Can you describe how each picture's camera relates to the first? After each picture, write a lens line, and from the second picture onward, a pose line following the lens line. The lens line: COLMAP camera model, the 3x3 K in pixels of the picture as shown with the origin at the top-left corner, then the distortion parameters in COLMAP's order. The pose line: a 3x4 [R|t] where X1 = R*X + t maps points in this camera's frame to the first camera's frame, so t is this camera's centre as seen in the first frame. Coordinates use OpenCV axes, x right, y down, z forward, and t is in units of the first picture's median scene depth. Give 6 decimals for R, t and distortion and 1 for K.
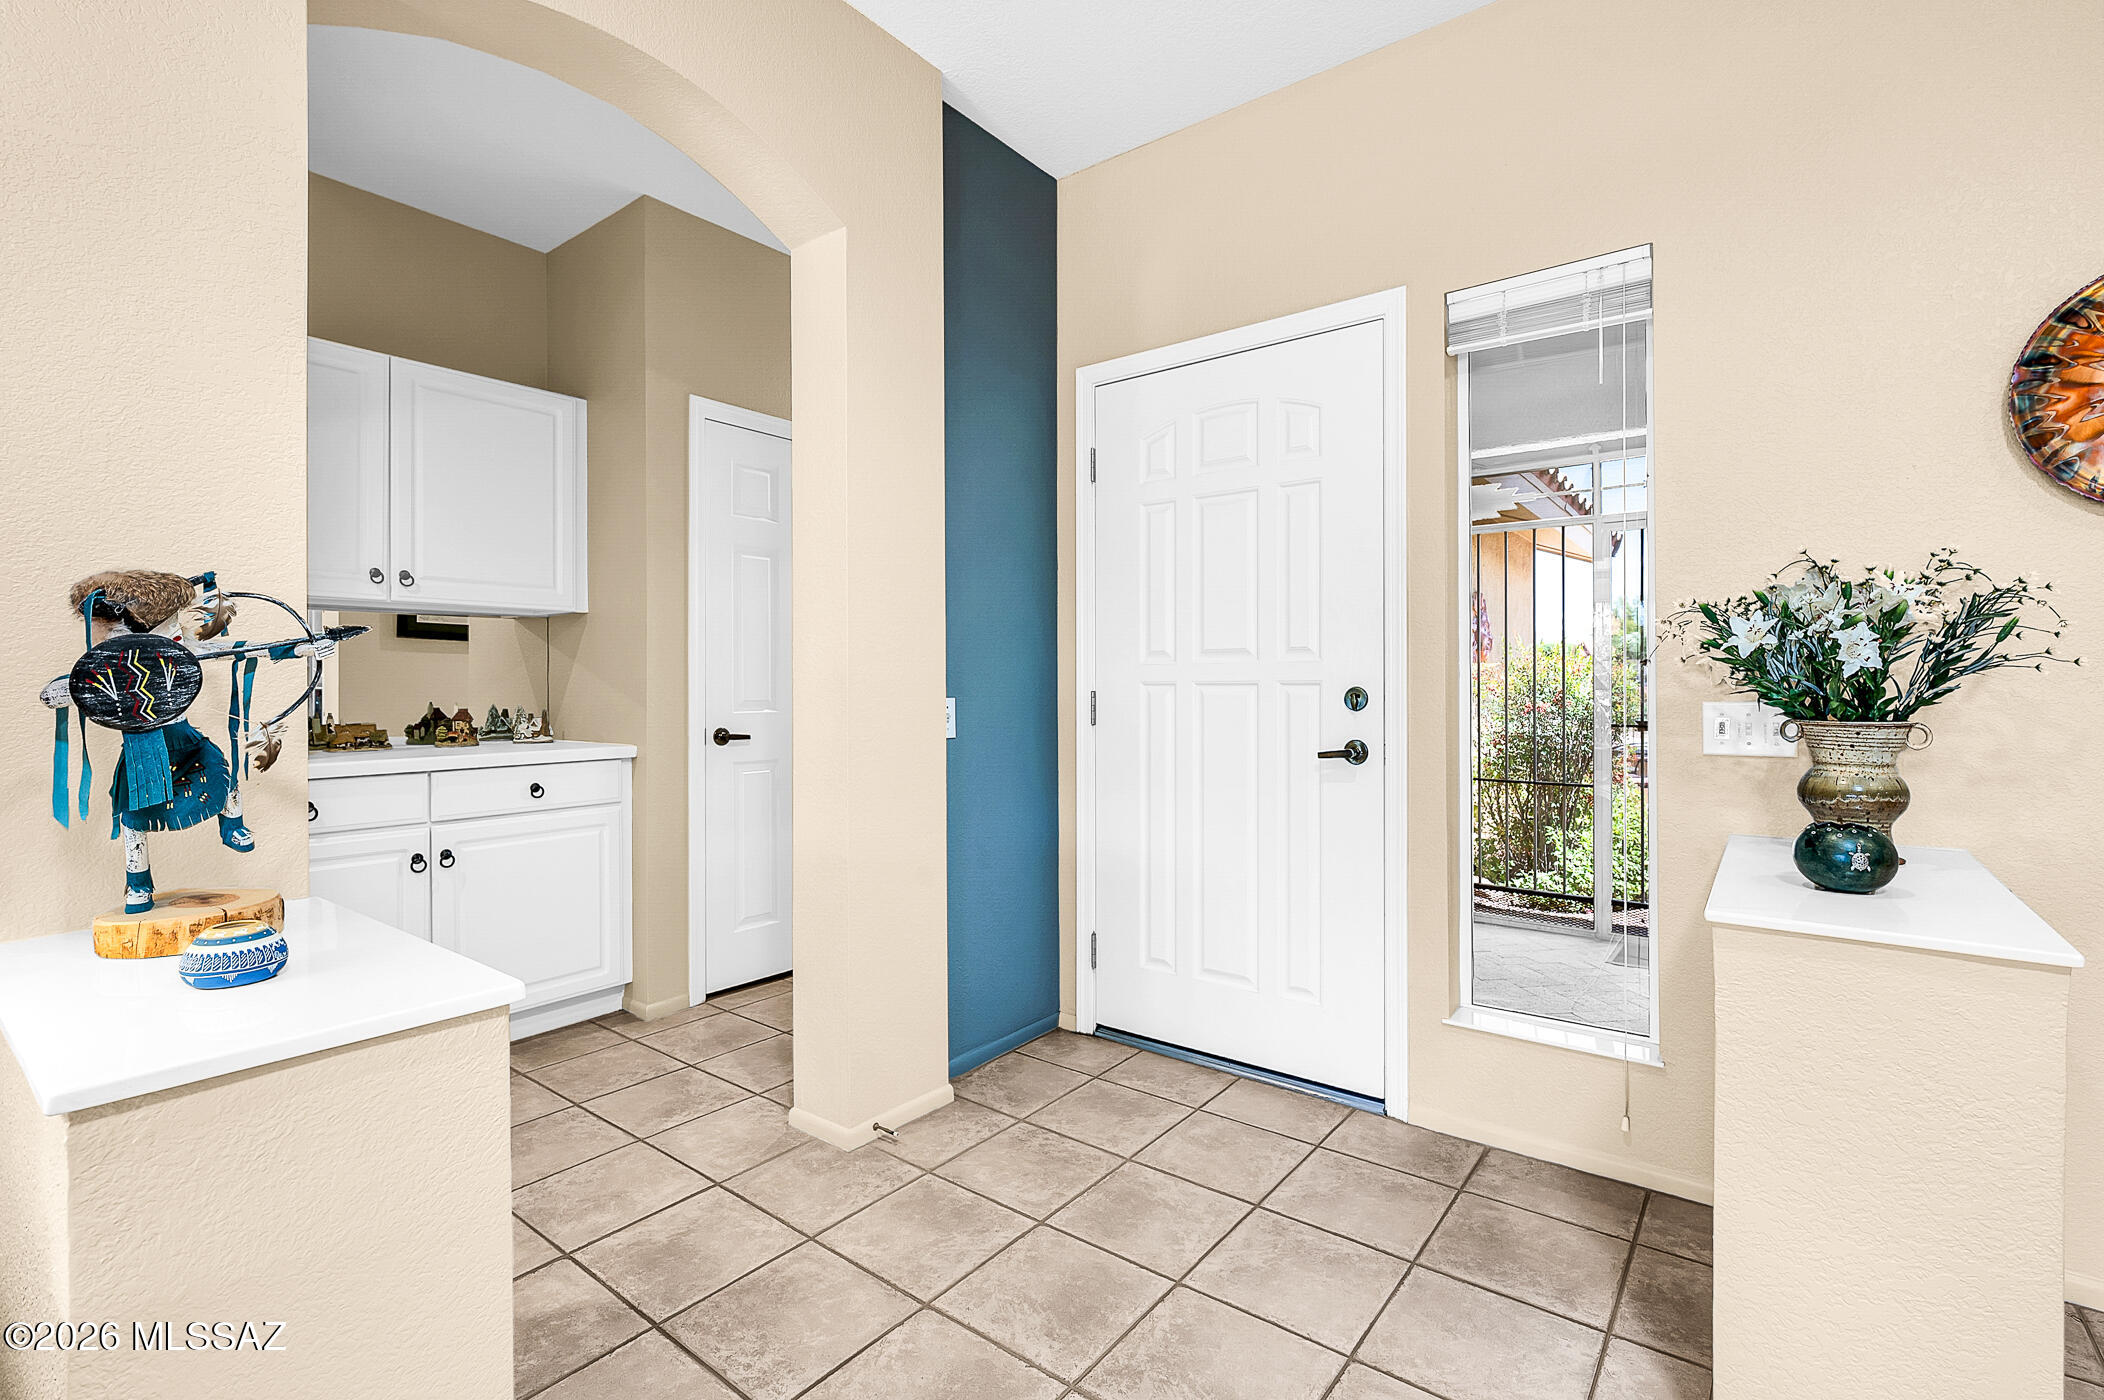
lens RADIAL K [[955.9, 0, 1056.3], [0, 955.9, 689.6], [0, 0, 1]] dist [-0.002913, -0.000285]
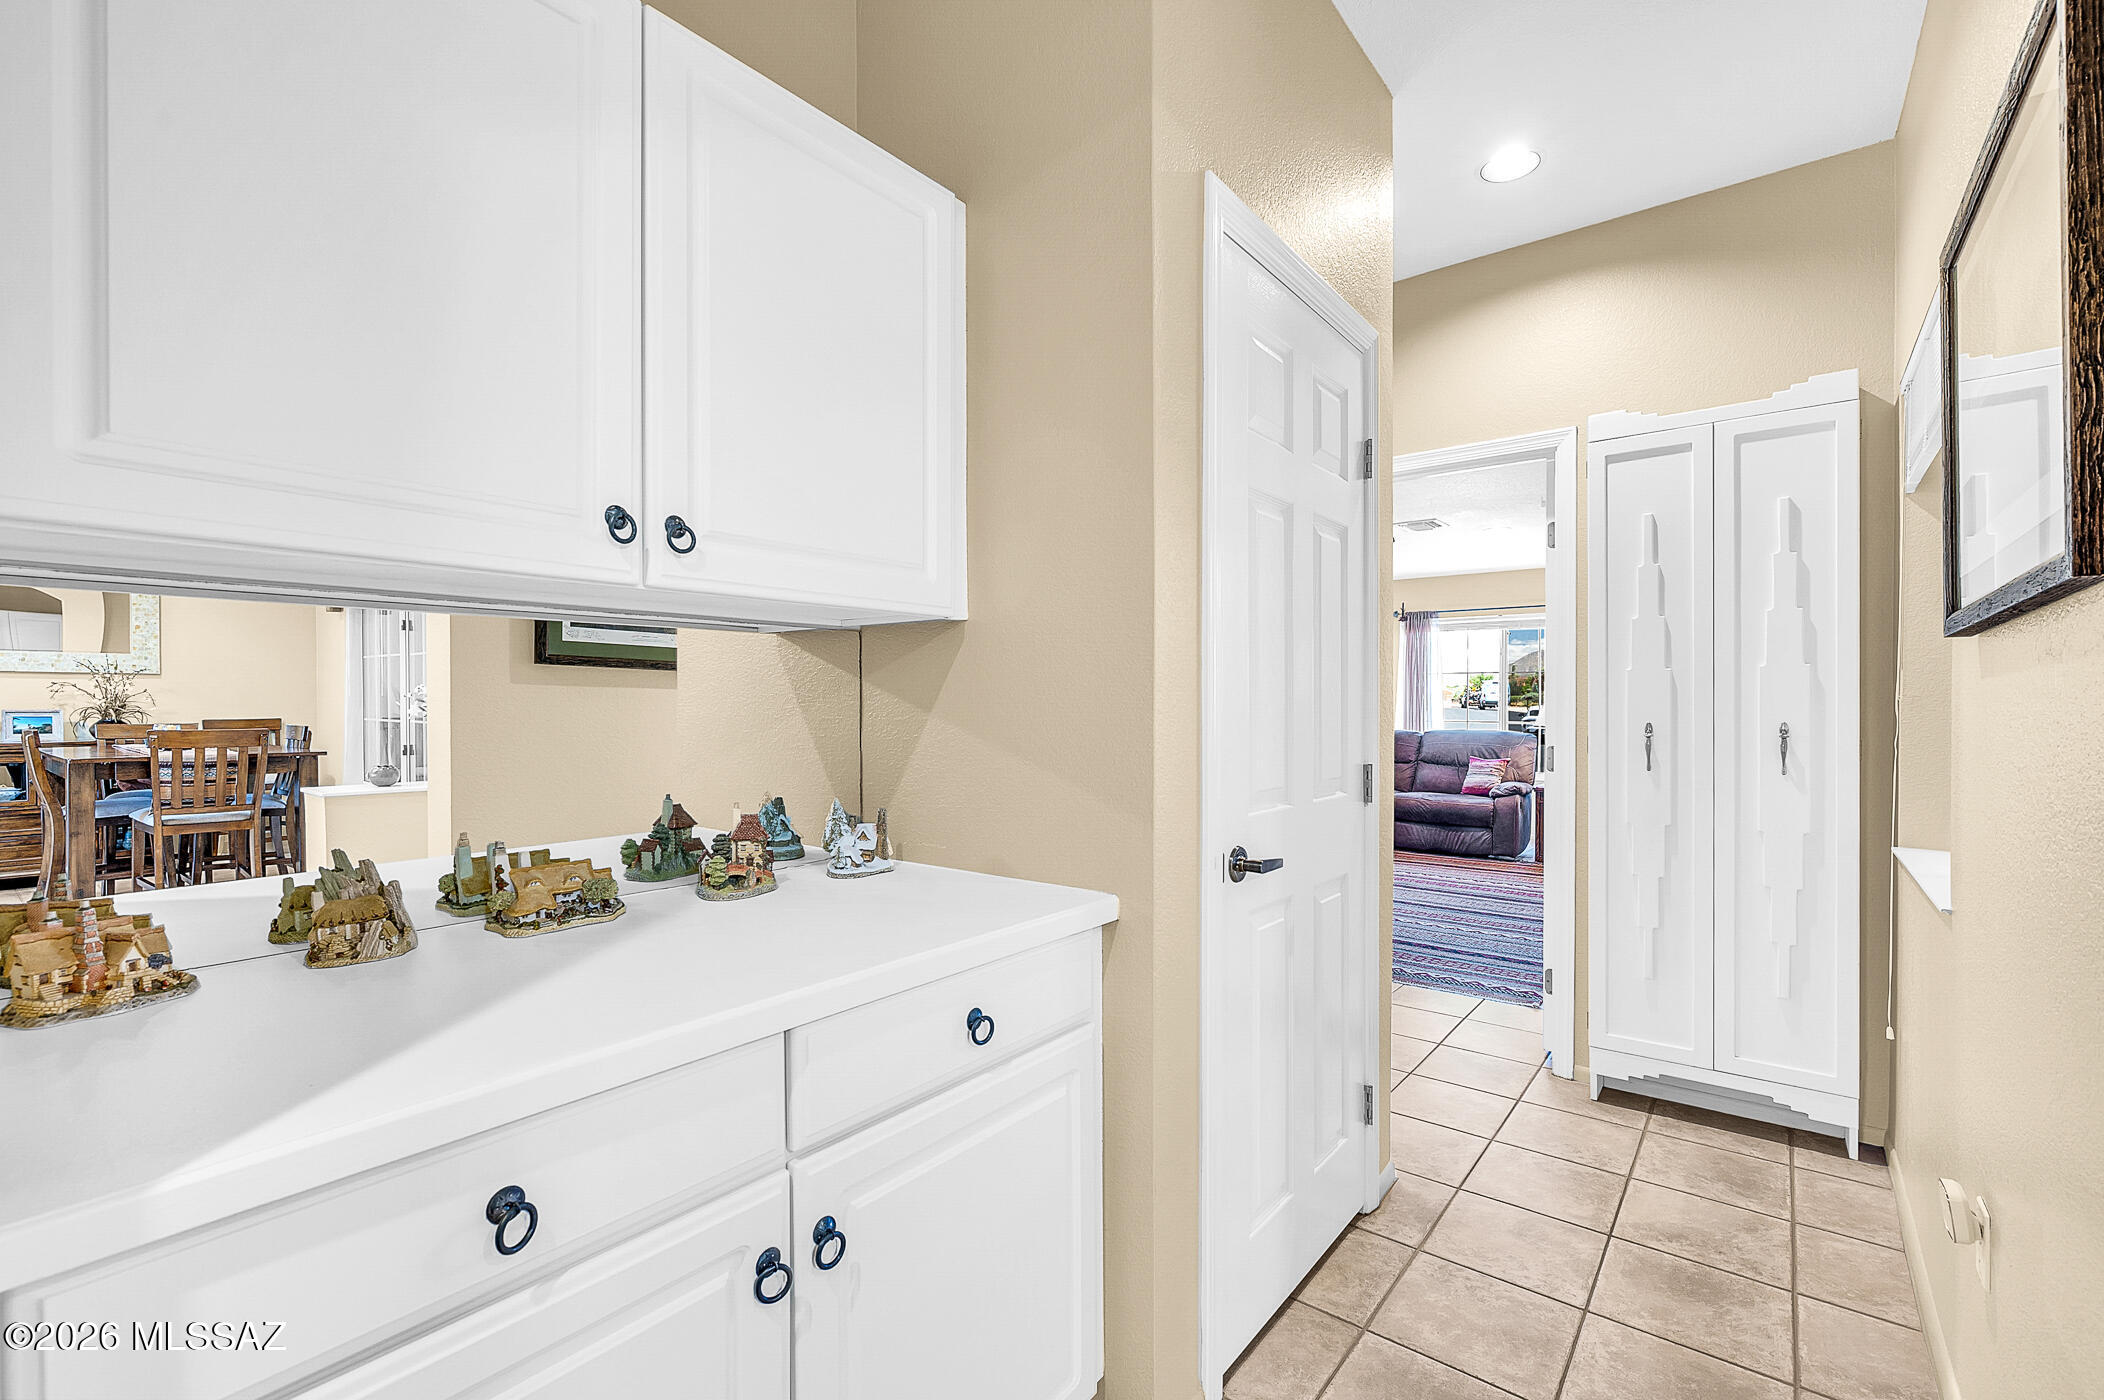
lens RADIAL K [[919.4, 0, 1049.1], [0, 919.4, 701.7], [0, 0, 1]] dist [-0.000495, -0.000089]
pose [[0.999859, 0.001787, -0.016693, -0.443121], [-0.001921, 0.999966, -0.007991, -0.032487], [0.016678, 0.008021, 0.999829, 0.512202]]
